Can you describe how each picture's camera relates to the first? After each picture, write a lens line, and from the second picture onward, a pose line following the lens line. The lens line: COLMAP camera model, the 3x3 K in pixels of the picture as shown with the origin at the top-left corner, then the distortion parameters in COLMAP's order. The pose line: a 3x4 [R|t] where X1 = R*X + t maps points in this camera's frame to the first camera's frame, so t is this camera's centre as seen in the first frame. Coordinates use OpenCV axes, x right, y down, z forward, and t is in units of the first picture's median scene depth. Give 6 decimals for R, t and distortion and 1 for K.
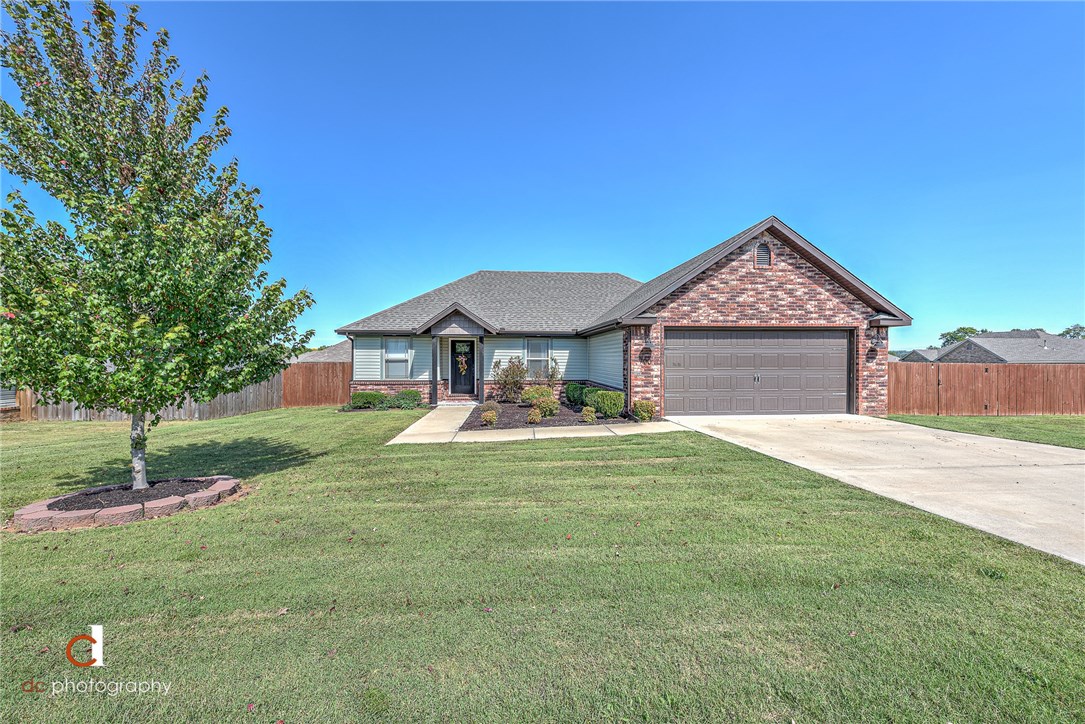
lens RADIAL K [[423.3, 0, 542.3], [0, 423.3, 359.1], [0, 0, 1]] dist [0.009043, -0.000282]
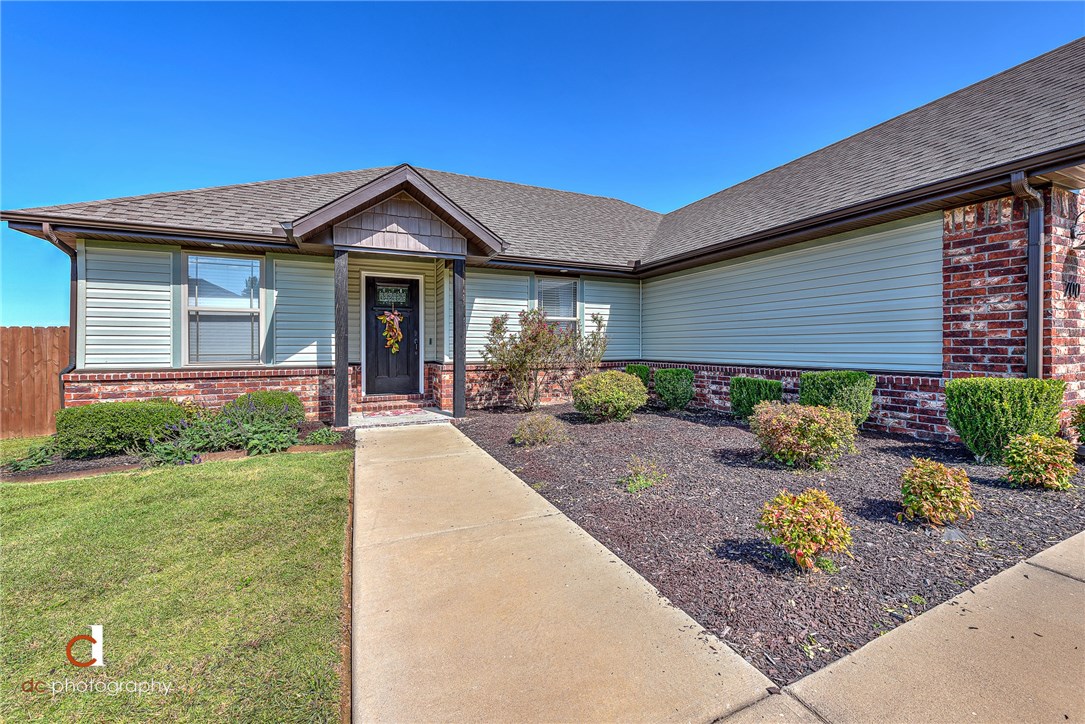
lens RADIAL K [[423.3, 0, 536.7], [0, 423.3, 343.9], [0, 0, 1]] dist [0.009043, -0.000282]
pose [[0.948091, -0.003360, 0.317980, -0.195074], [0.005450, 0.999969, -0.005683, 0.032121], [-0.317951, 0.007121, 0.948080, 0.536098]]
